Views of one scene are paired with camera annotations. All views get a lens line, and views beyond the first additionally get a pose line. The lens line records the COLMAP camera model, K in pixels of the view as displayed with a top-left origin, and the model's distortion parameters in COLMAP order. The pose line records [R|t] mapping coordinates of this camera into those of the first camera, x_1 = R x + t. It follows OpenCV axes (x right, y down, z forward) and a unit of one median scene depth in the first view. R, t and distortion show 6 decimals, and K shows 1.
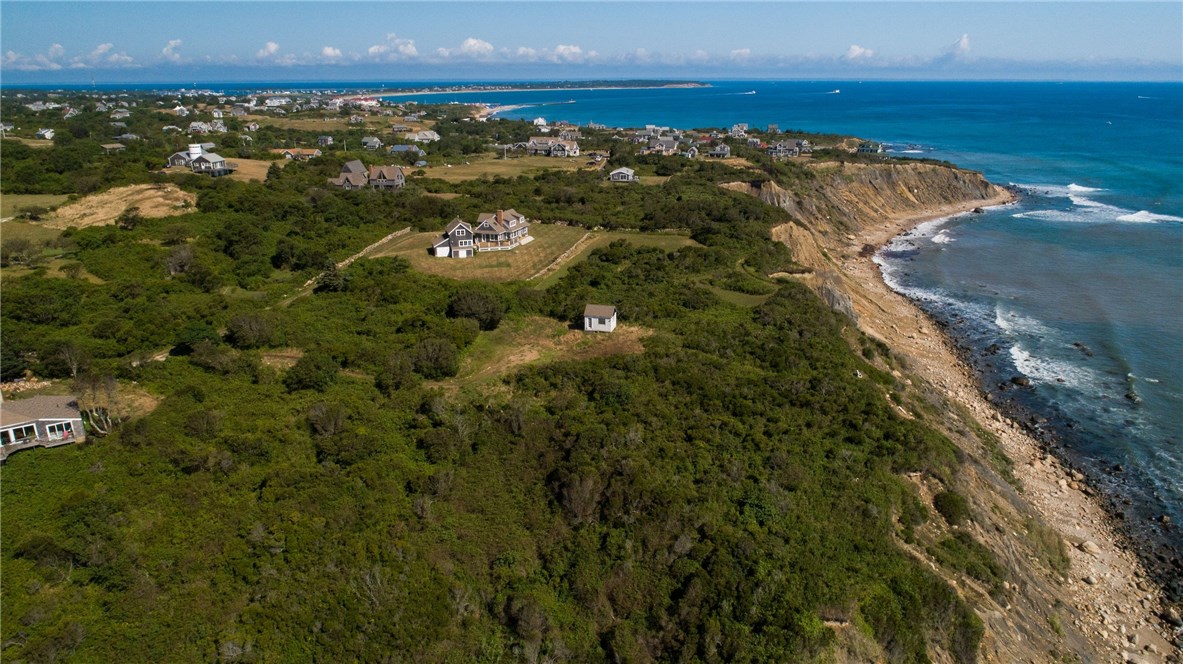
lens RADIAL K [[790.1, 0, 595.6], [0, 790.1, 335.4], [0, 0, 1]] dist [-0.015555, 0.005857]
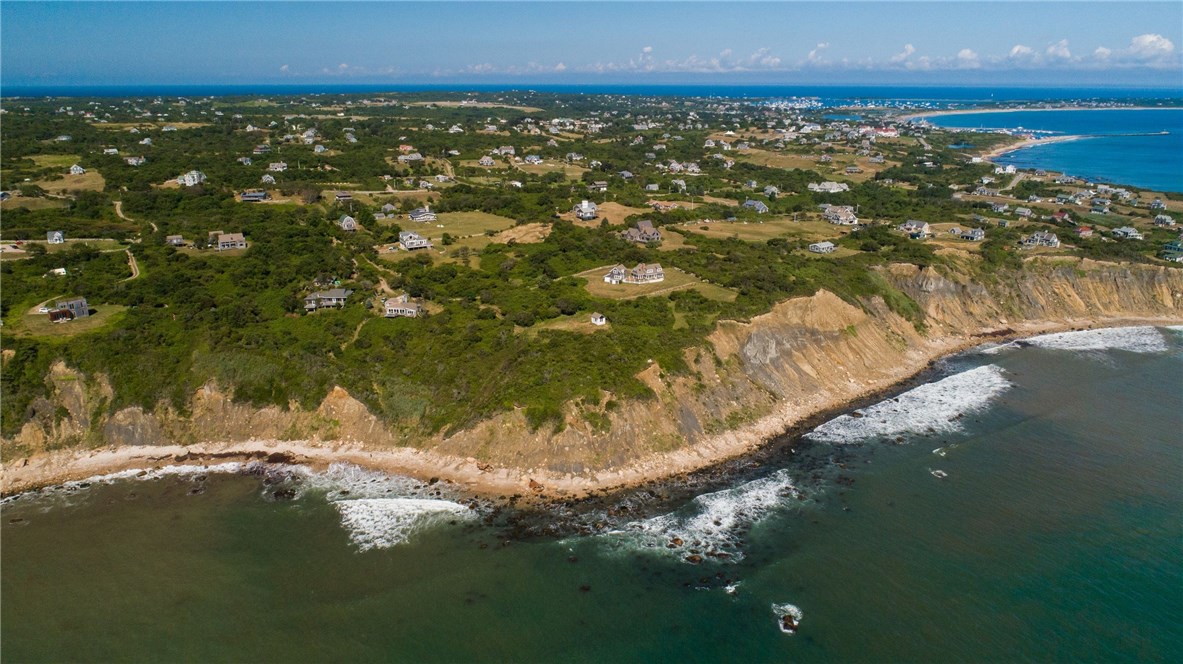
lens RADIAL K [[790.1, 0, 595.6], [0, 790.1, 335.4], [0, 0, 1]] dist [-0.015555, 0.005857]
pose [[0.747662, 0.208706, -0.630431, 1.061694], [-0.210110, 0.974906, 0.073564, -0.103198], [0.629964, 0.077459, 0.772752, -0.577271]]
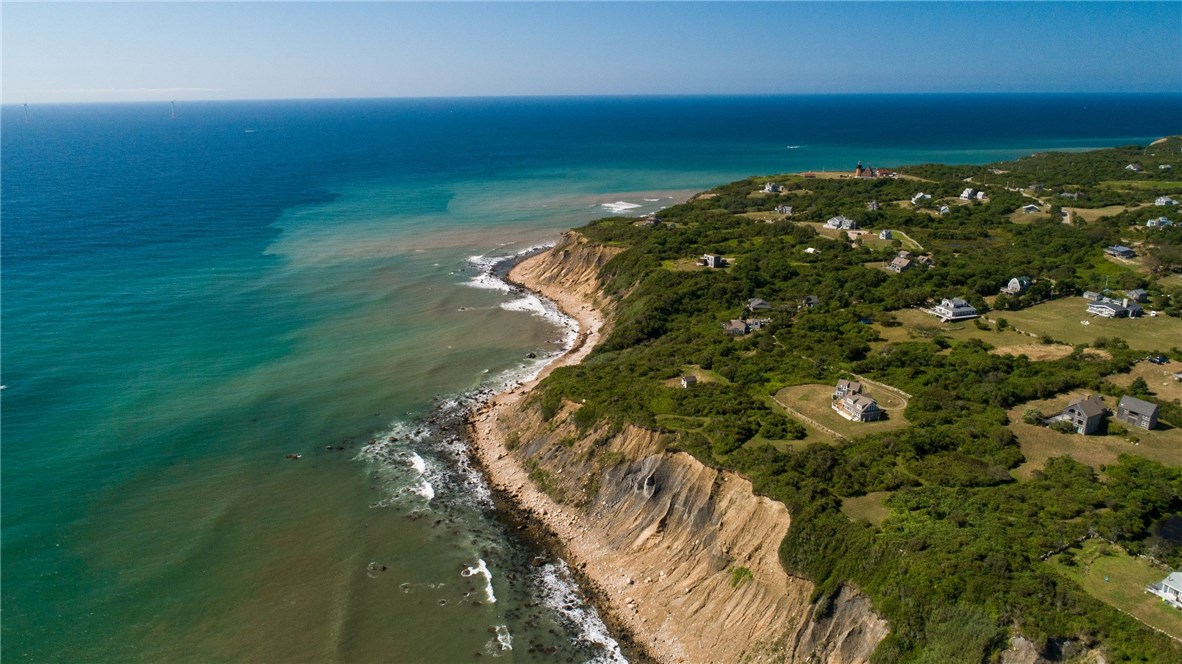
lens RADIAL K [[789.4, 0, 595.1], [0, 789.4, 335.4], [0, 0, 1]] dist [-0.015555, 0.005857]
pose [[-0.801999, 0.185789, -0.567697, 1.087346], [-0.177953, 0.832928, 0.523989, -0.931655], [0.570202, 0.521262, -0.634946, 1.607944]]
